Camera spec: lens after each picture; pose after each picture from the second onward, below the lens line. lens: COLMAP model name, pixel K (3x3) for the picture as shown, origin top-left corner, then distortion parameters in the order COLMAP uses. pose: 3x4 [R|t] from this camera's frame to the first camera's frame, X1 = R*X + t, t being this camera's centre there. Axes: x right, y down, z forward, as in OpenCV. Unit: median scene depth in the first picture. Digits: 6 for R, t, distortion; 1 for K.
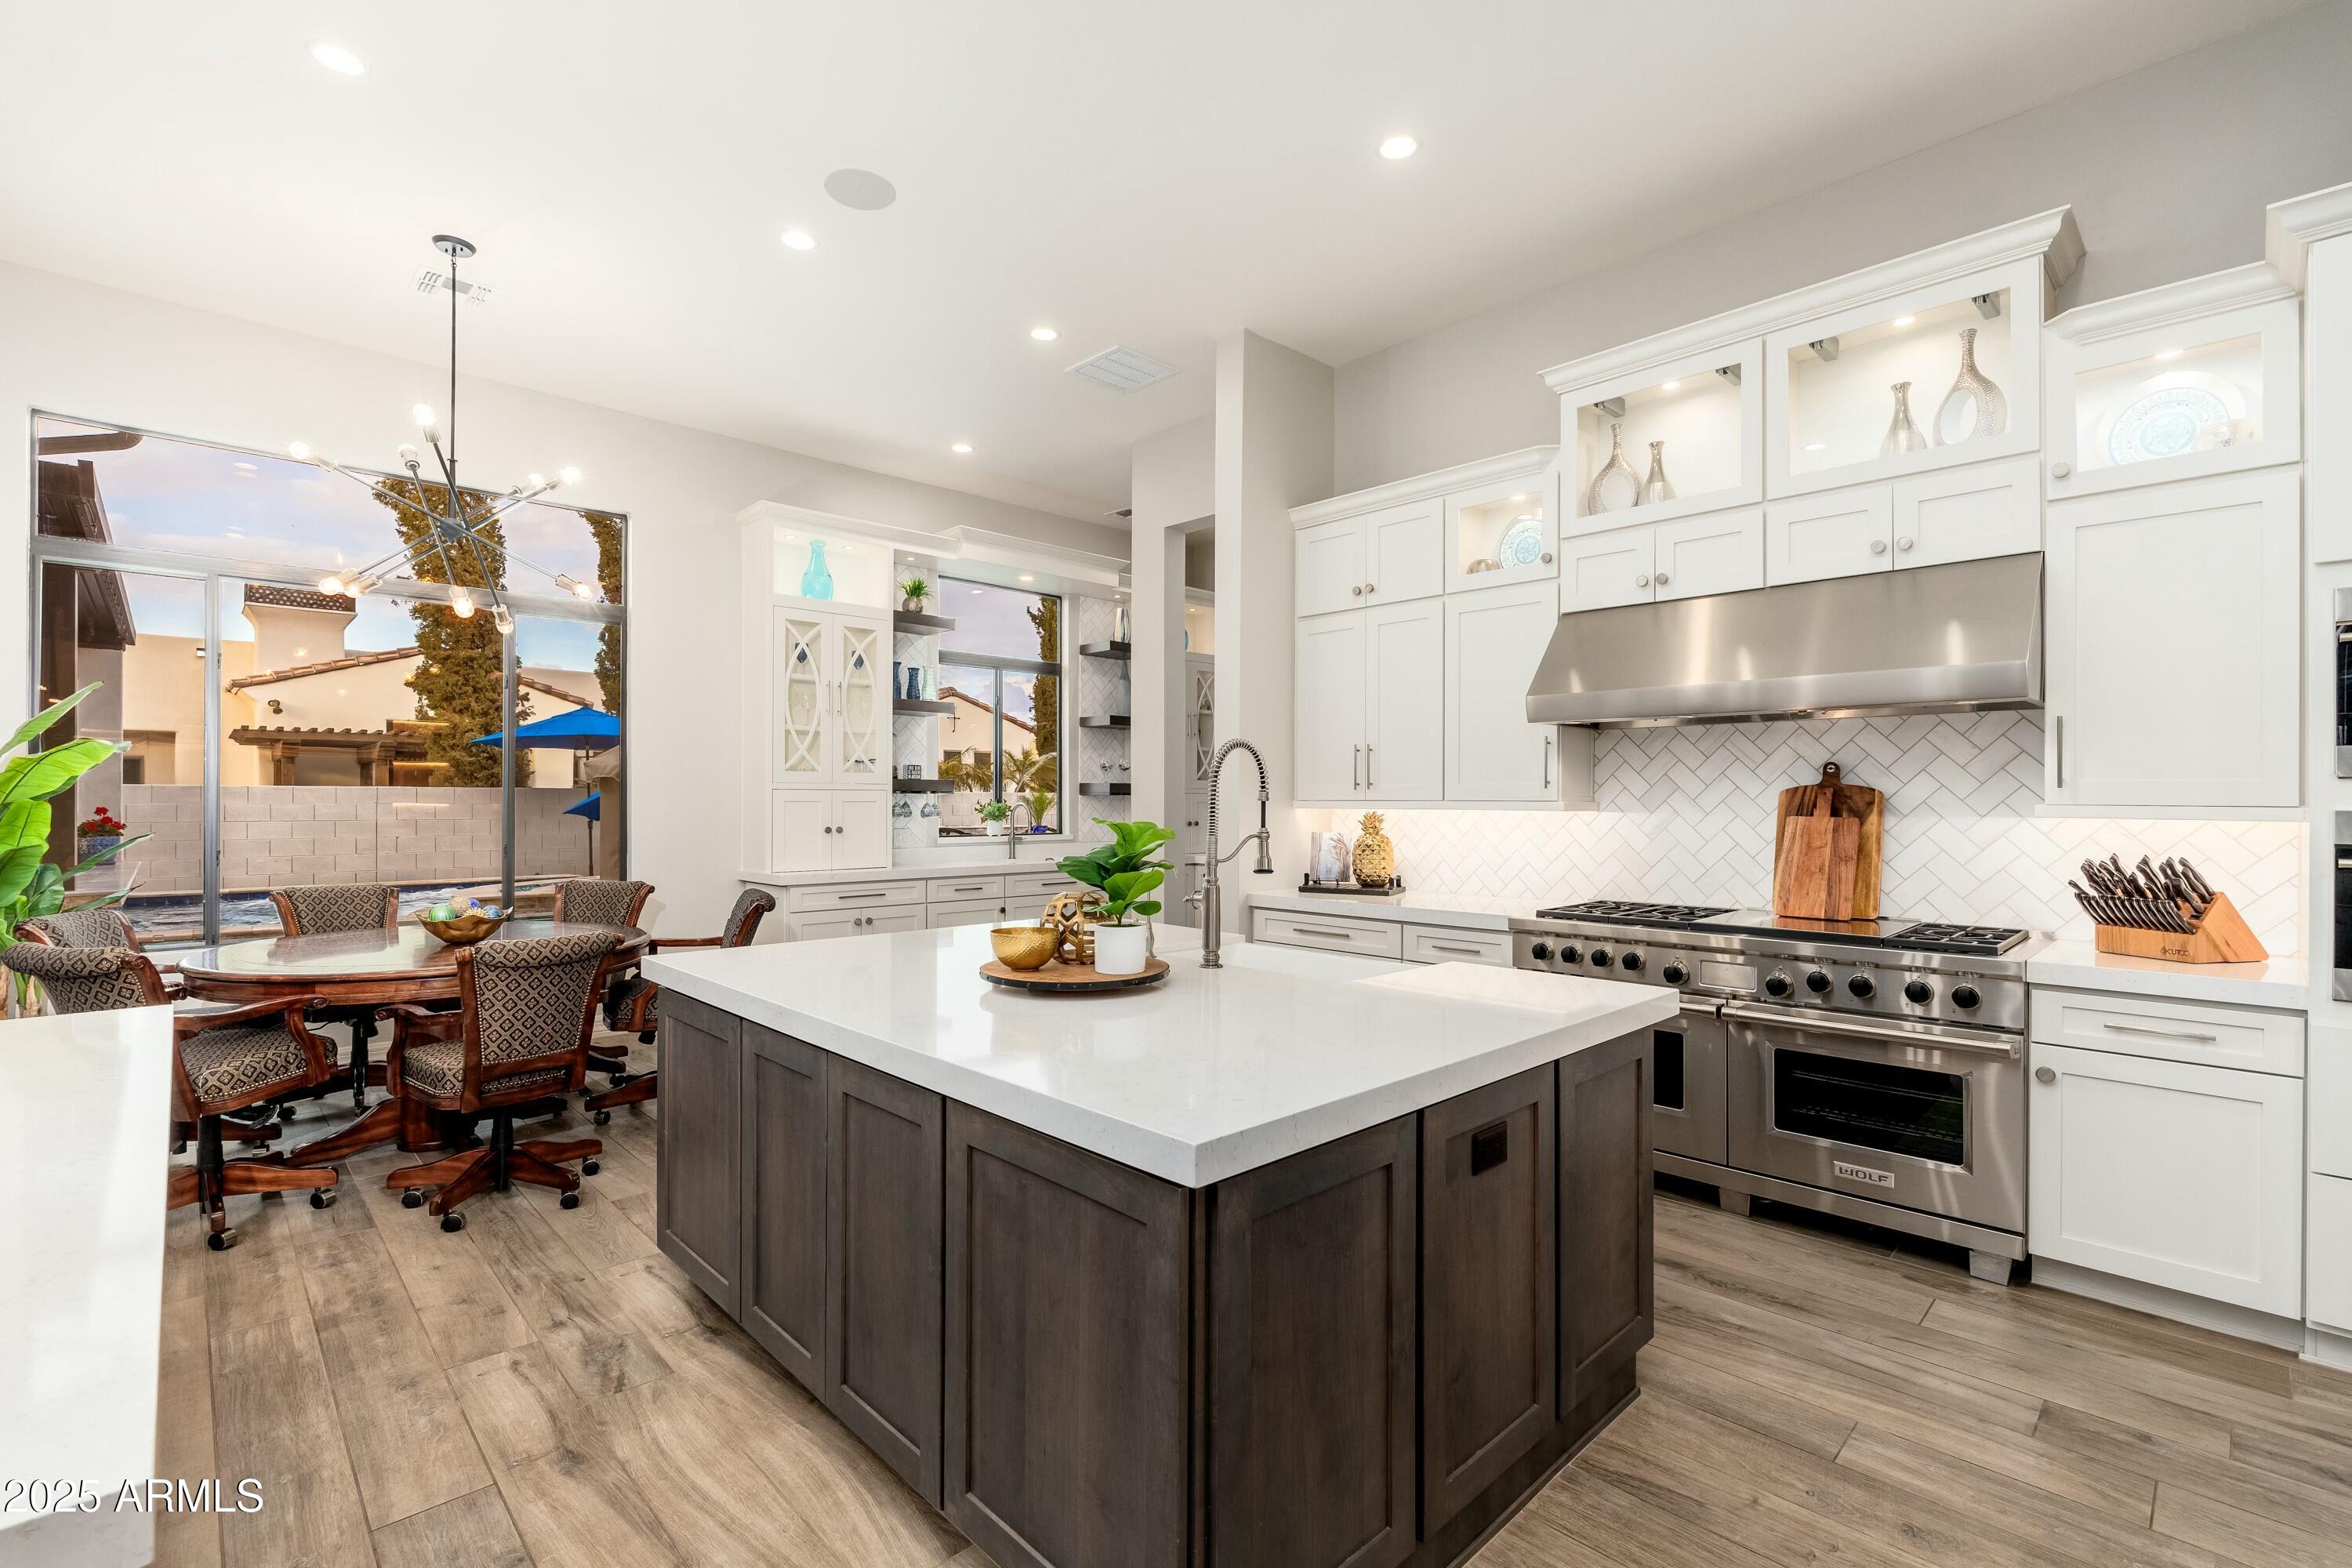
lens RADIAL K [[1046.6, 0, 1175.3], [0, 1046.6, 791.1], [0, 0, 1]] dist [-0.002013, 0.000249]
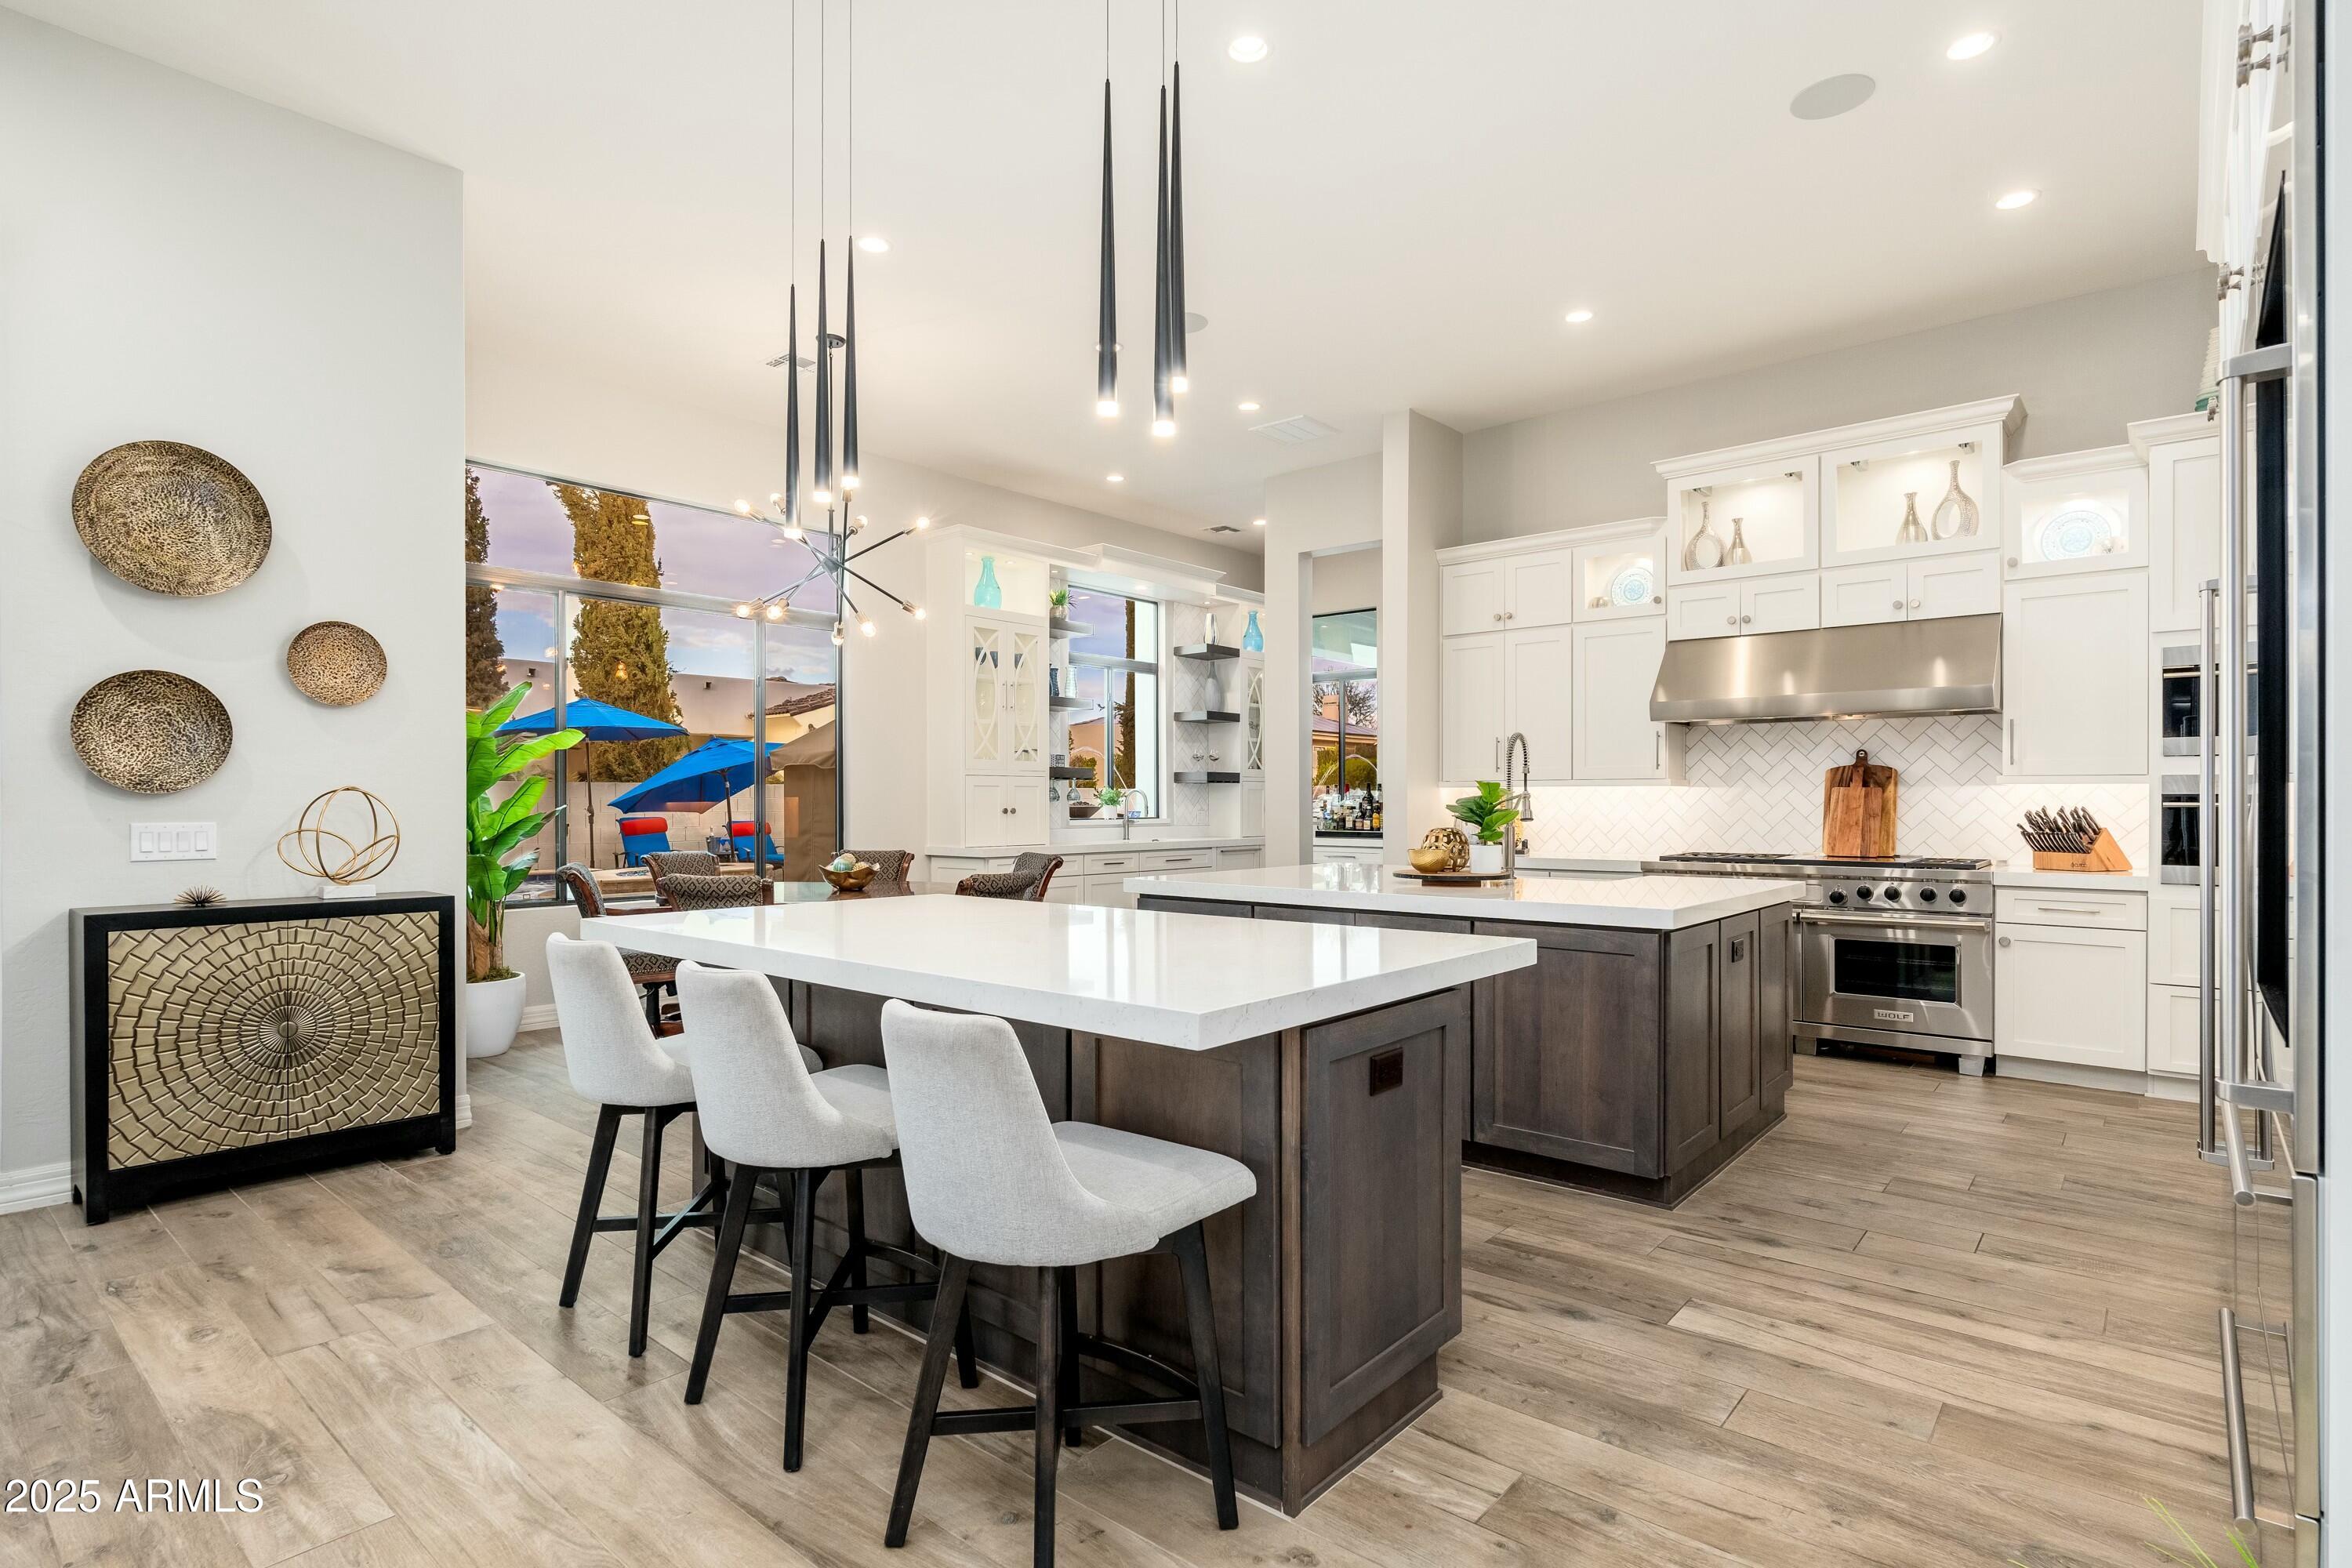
lens RADIAL K [[1179.1, 0, 1181.3], [0, 1179.1, 794.9], [0, 0, 1]] dist [0.005550, 0.000711]
pose [[0.994719, -0.002888, 0.102600, -0.459076], [0.002544, 0.999991, 0.003482, 0.026032], [-0.102609, -0.003203, 0.994717, -0.508647]]
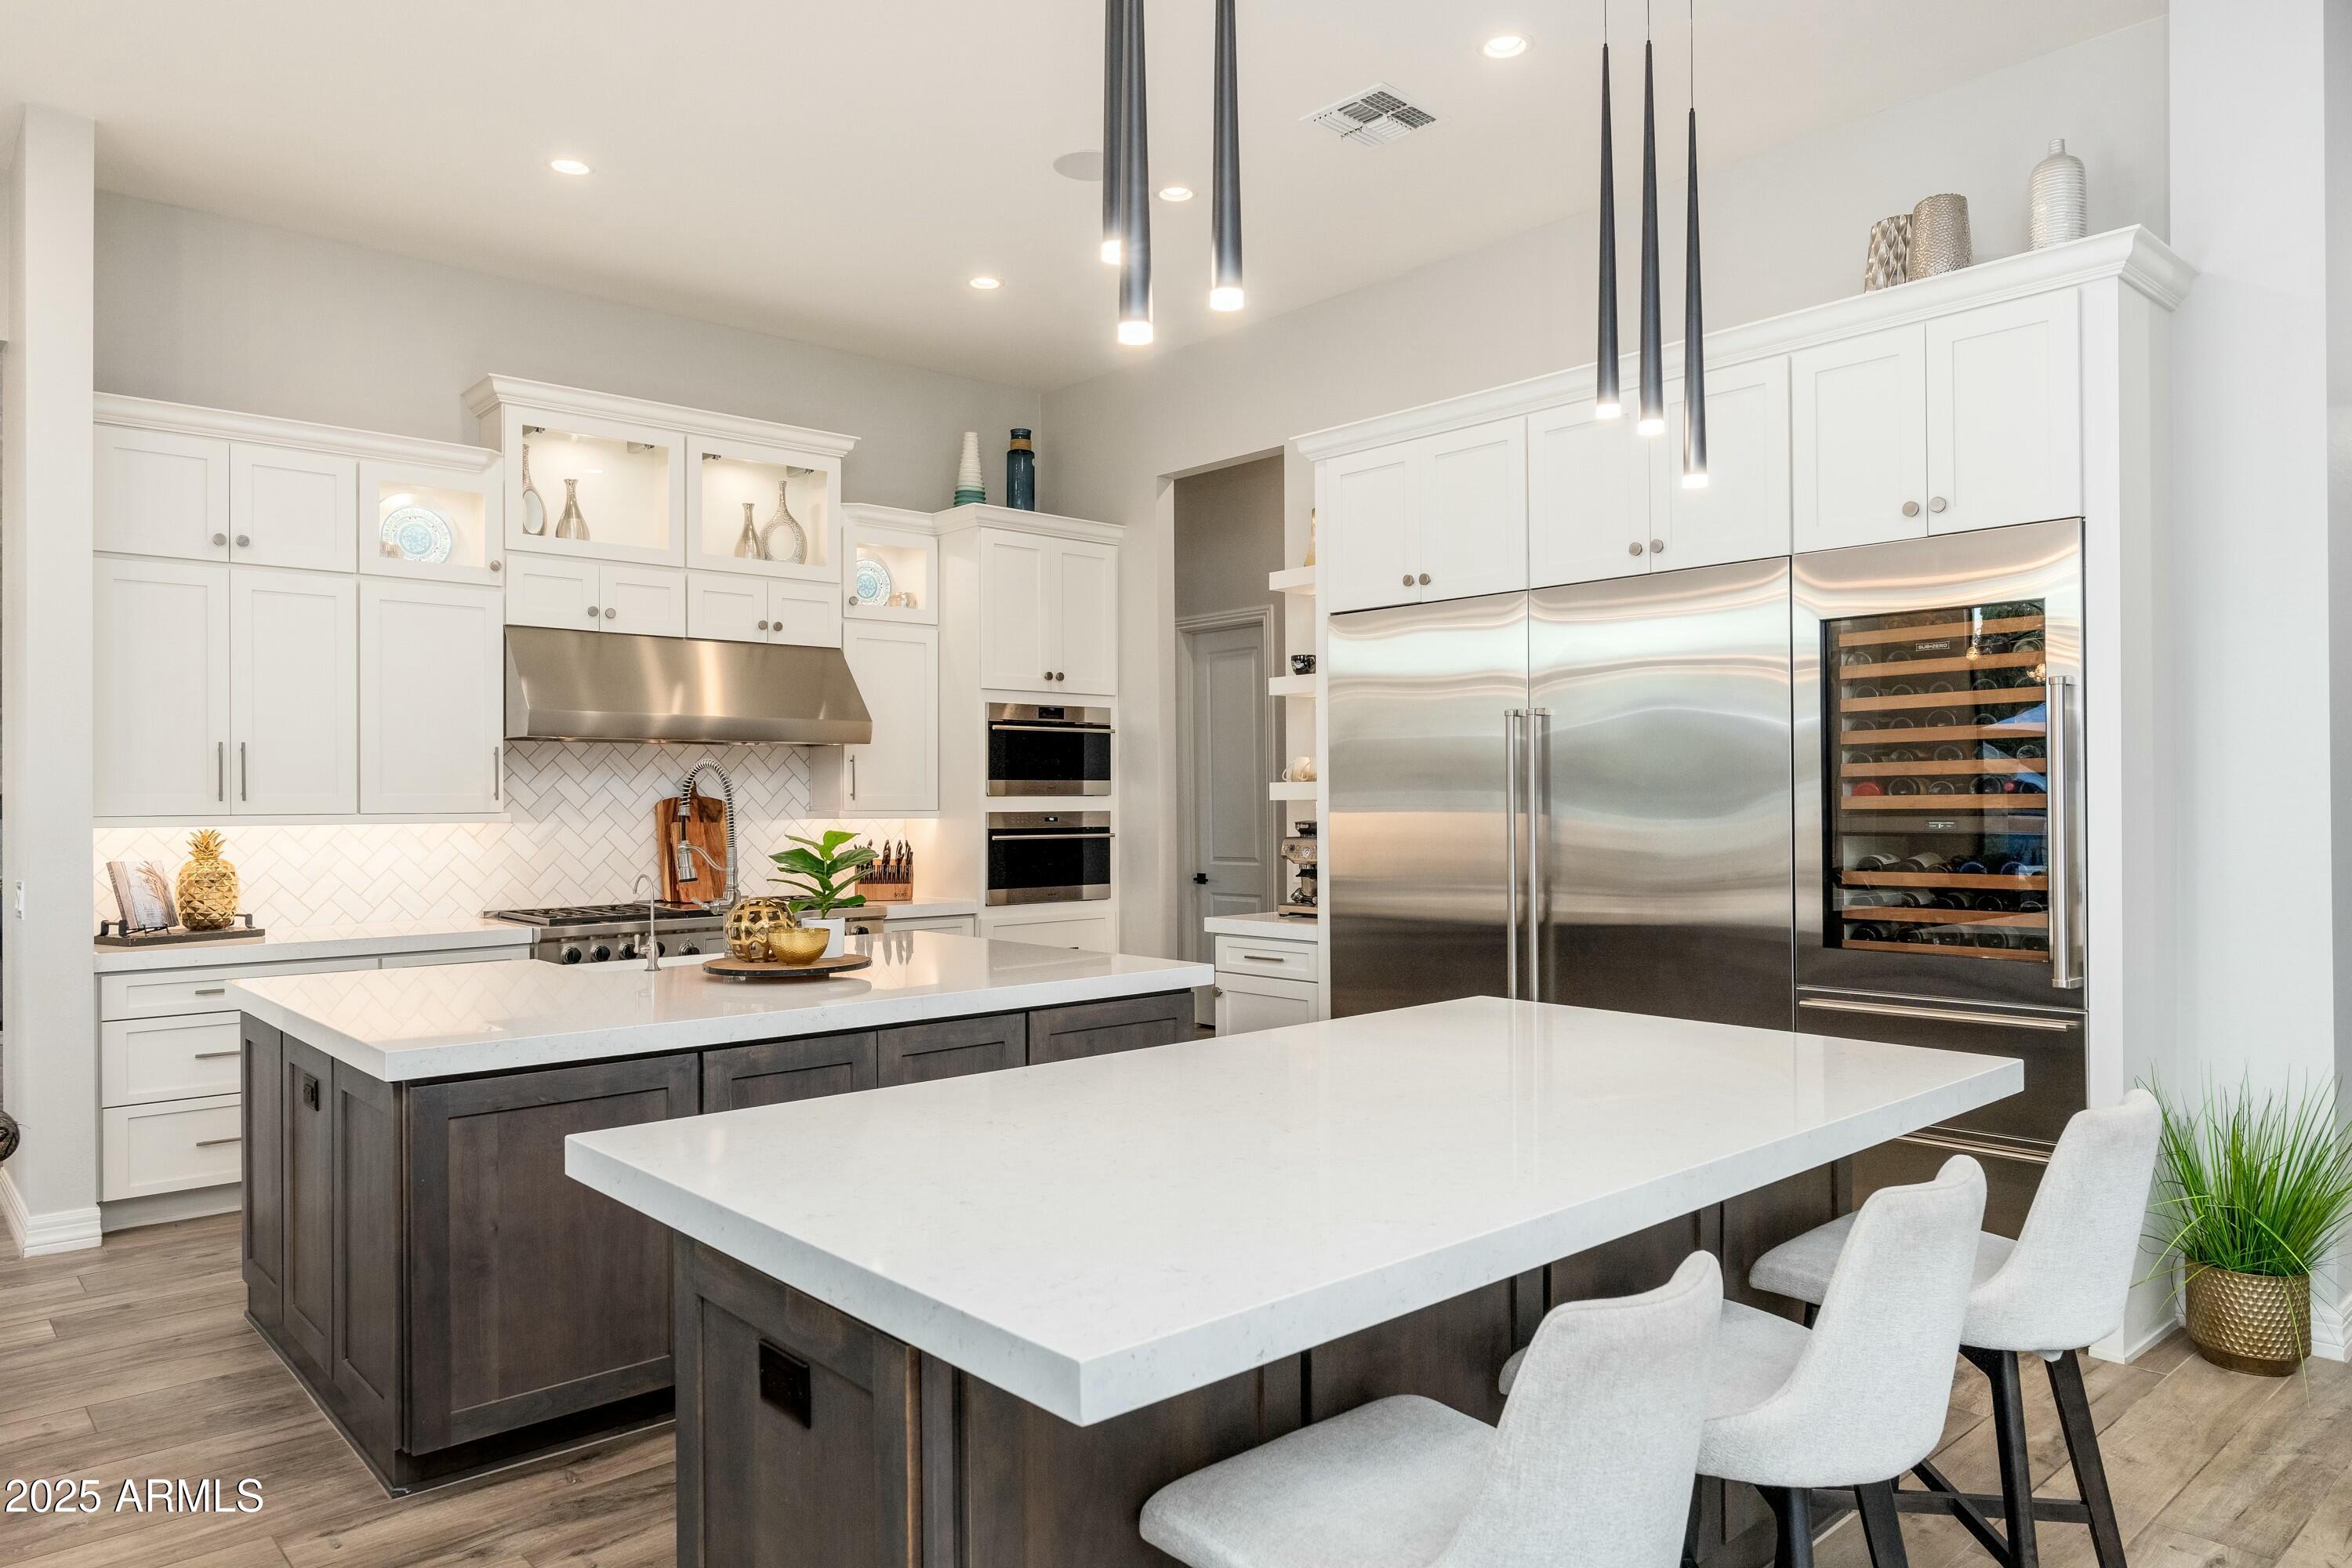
lens RADIAL K [[1504.8, 0, 1185.3], [0, 1504.8, 785.4], [0, 0, 1]] dist [0.007977, 0.001519]
pose [[0.030278, 0.004744, 0.999530, -1.140302], [-0.004201, 0.999981, -0.004618, -0.013591], [-0.999533, -0.004059, 0.030297, 0.336248]]
